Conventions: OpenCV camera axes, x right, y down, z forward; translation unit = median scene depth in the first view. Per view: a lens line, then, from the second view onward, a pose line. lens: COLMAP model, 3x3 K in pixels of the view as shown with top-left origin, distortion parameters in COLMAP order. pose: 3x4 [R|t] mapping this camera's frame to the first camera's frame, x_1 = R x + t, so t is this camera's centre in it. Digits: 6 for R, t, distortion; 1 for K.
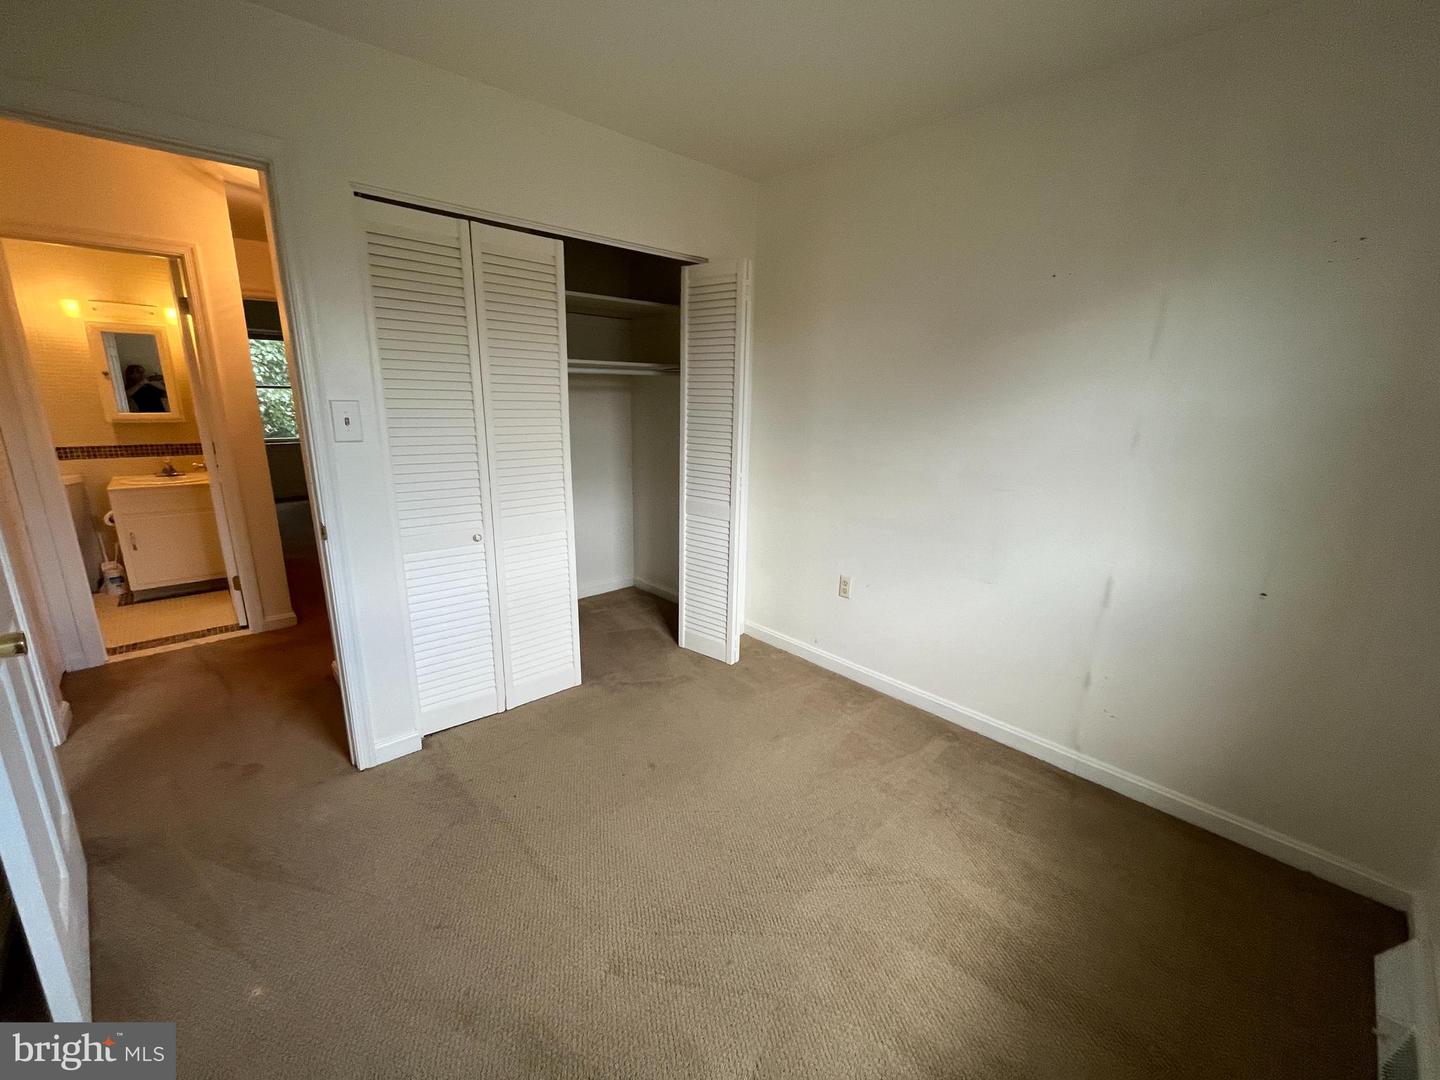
lens RADIAL K [[582.1, 0, 725.8], [0, 582.1, 539.0], [0, 0, 1]] dist [-0.000175, 0.000175]
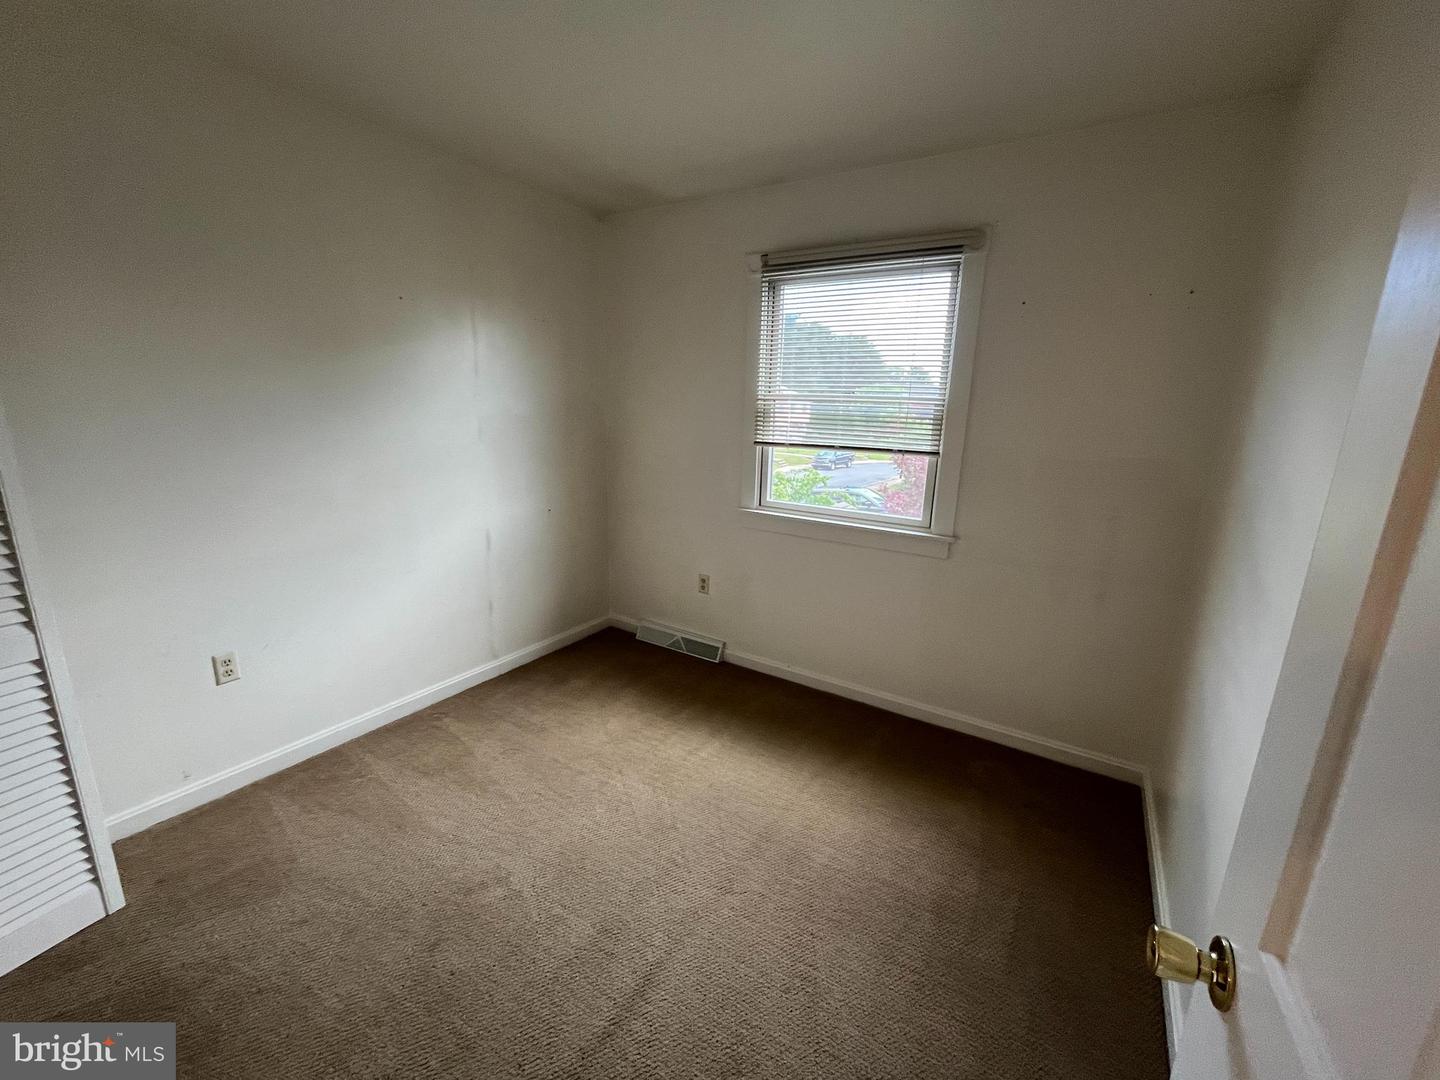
lens RADIAL K [[582.1, 0, 725.8], [0, 582.1, 539.0], [0, 0, 1]] dist [-0.000175, 0.000175]
pose [[-0.253043, -0.246562, 0.935509, -0.739567], [0.199393, 0.932927, 0.299815, -0.199371], [-0.946684, 0.262400, -0.186908, 0.672495]]
